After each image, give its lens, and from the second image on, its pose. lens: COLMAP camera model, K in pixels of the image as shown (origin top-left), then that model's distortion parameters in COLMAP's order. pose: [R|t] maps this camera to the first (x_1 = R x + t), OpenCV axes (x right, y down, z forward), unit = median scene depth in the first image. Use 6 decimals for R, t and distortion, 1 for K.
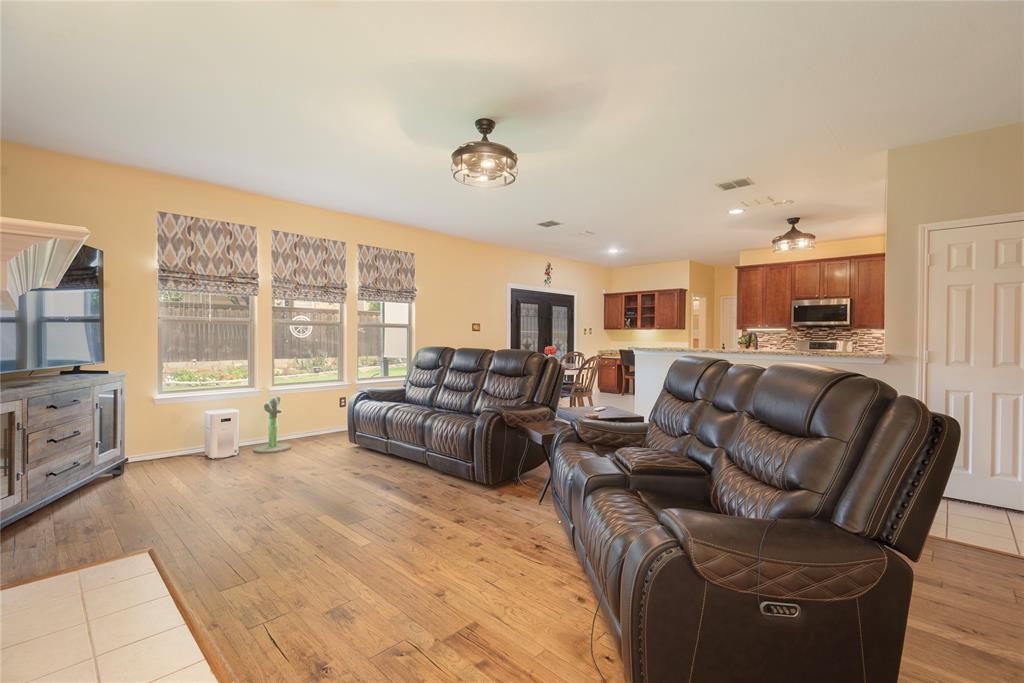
lens RADIAL K [[459.2, 0, 509.3], [0, 459.2, 340.9], [0, 0, 1]] dist [0.041178, -0.024906]
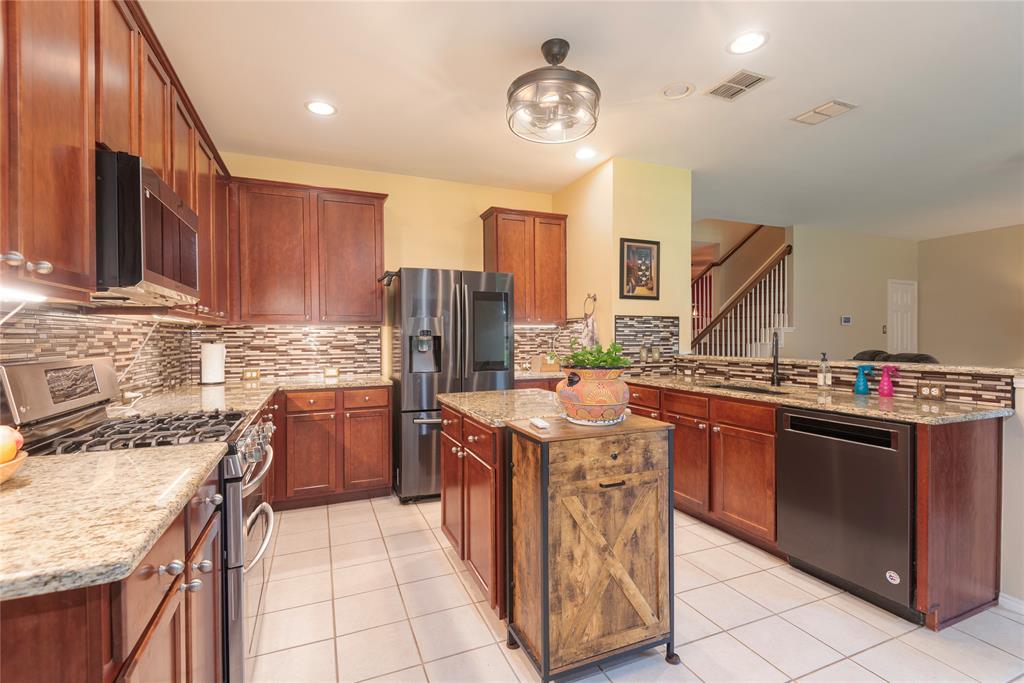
lens RADIAL K [[459.2, 0, 509.3], [0, 459.2, 340.9], [0, 0, 1]] dist [0.041178, -0.024906]
pose [[-0.917422, -0.007738, 0.397839, 0.417992], [0.000709, 0.999778, 0.021080, -0.014918], [-0.397914, 0.019622, -0.917213, 1.195130]]
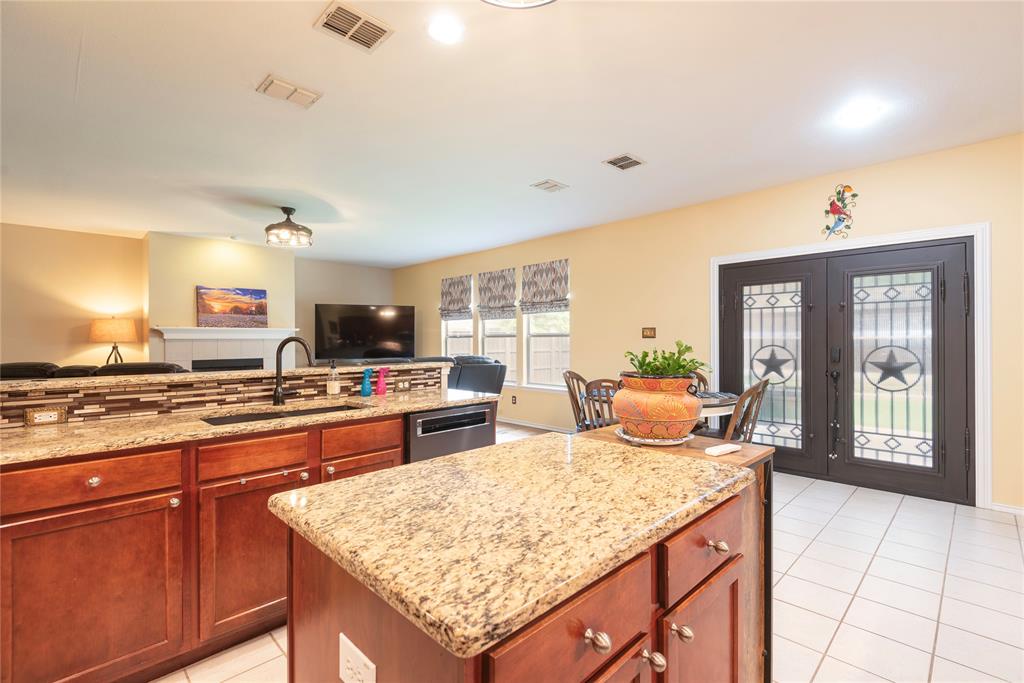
lens RADIAL K [[461.3, 0, 512.0], [0, 461.3, 341.5], [0, 0, 1]] dist [0.036264, -0.023623]
pose [[-0.022220, -0.008878, -0.999714, 0.716087], [-0.007958, 0.999930, -0.008703, -0.008646], [0.999721, 0.007762, -0.022289, 0.863951]]
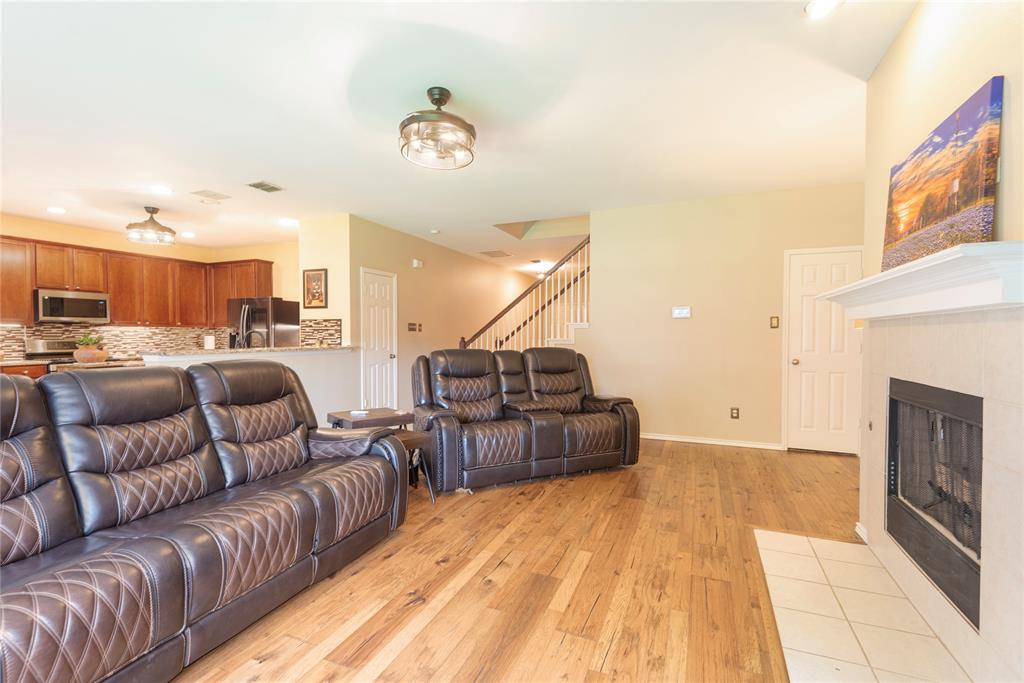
lens RADIAL K [[460.6, 0, 511.1], [0, 460.6, 340.9], [0, 0, 1]] dist [0.022088, -0.012925]
pose [[-0.363678, -0.020594, 0.931297, -0.446712], [0.010221, 0.999607, 0.026096, -0.012245], [-0.931469, 0.019009, -0.363325, 0.581083]]
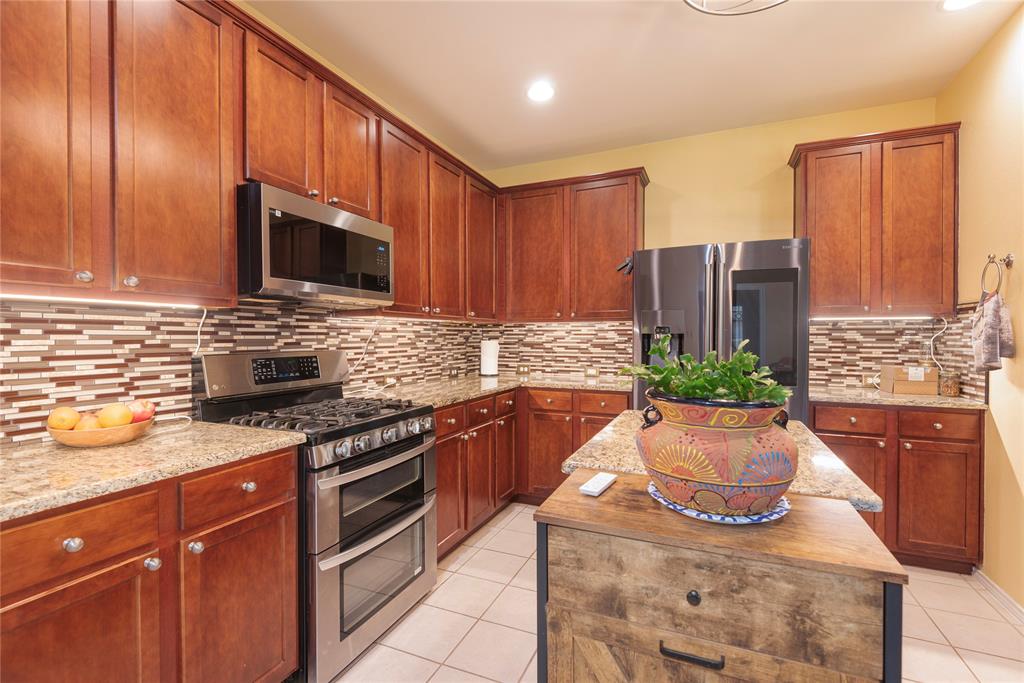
lens RADIAL K [[460.6, 0, 511.1], [0, 460.6, 340.9], [0, 0, 1]] dist [0.022088, -0.012925]
pose [[-0.346060, -0.019942, 0.938000, 0.374631], [0.007046, 0.999691, 0.023853, -0.013973], [-0.938186, 0.014864, -0.345813, 1.032229]]
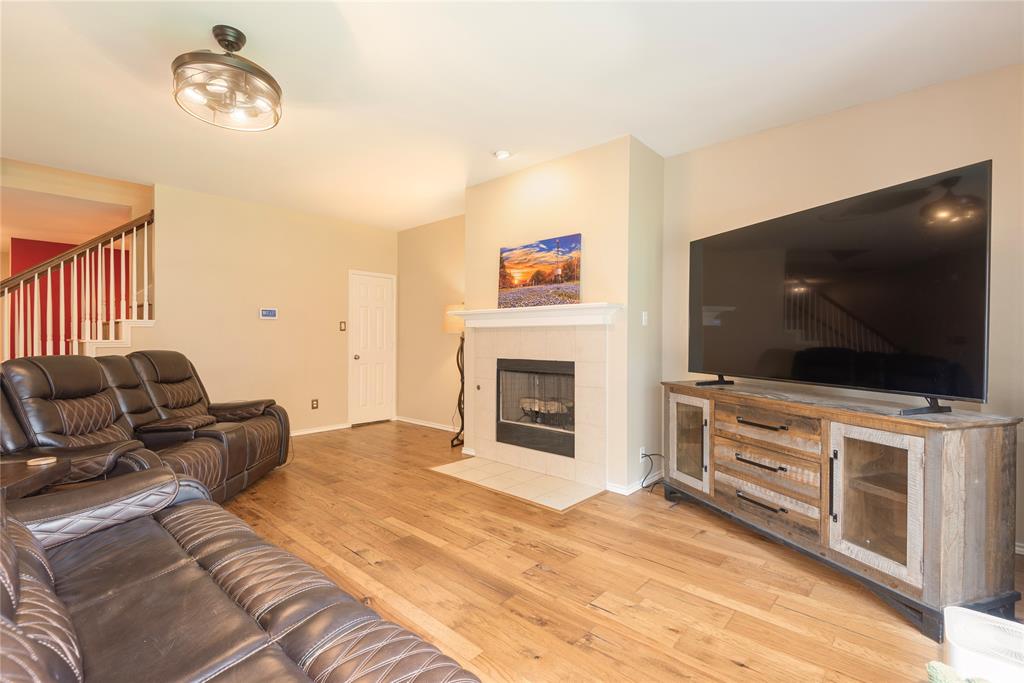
lens RADIAL K [[460.6, 0, 511.1], [0, 460.6, 340.9], [0, 0, 1]] dist [0.022088, -0.012925]
pose [[-0.999489, -0.010073, -0.030350, -0.224321], [-0.010705, 0.999728, 0.020723, -0.011468], [0.030133, 0.021038, -0.999324, 0.837028]]
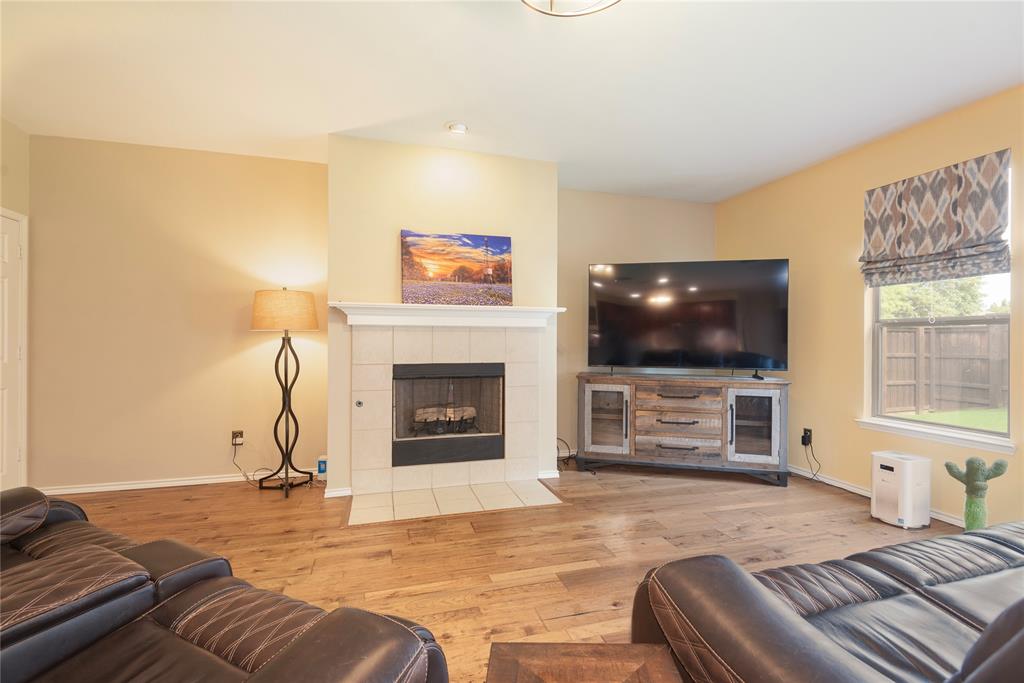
lens RADIAL K [[459.2, 0, 509.3], [0, 459.2, 340.9], [0, 0, 1]] dist [0.041178, -0.024906]
pose [[-0.495628, -0.009901, -0.868479, 0.168637], [-0.021007, 0.999779, 0.000590, -0.002821], [0.868281, 0.018537, -0.495726, 0.565072]]
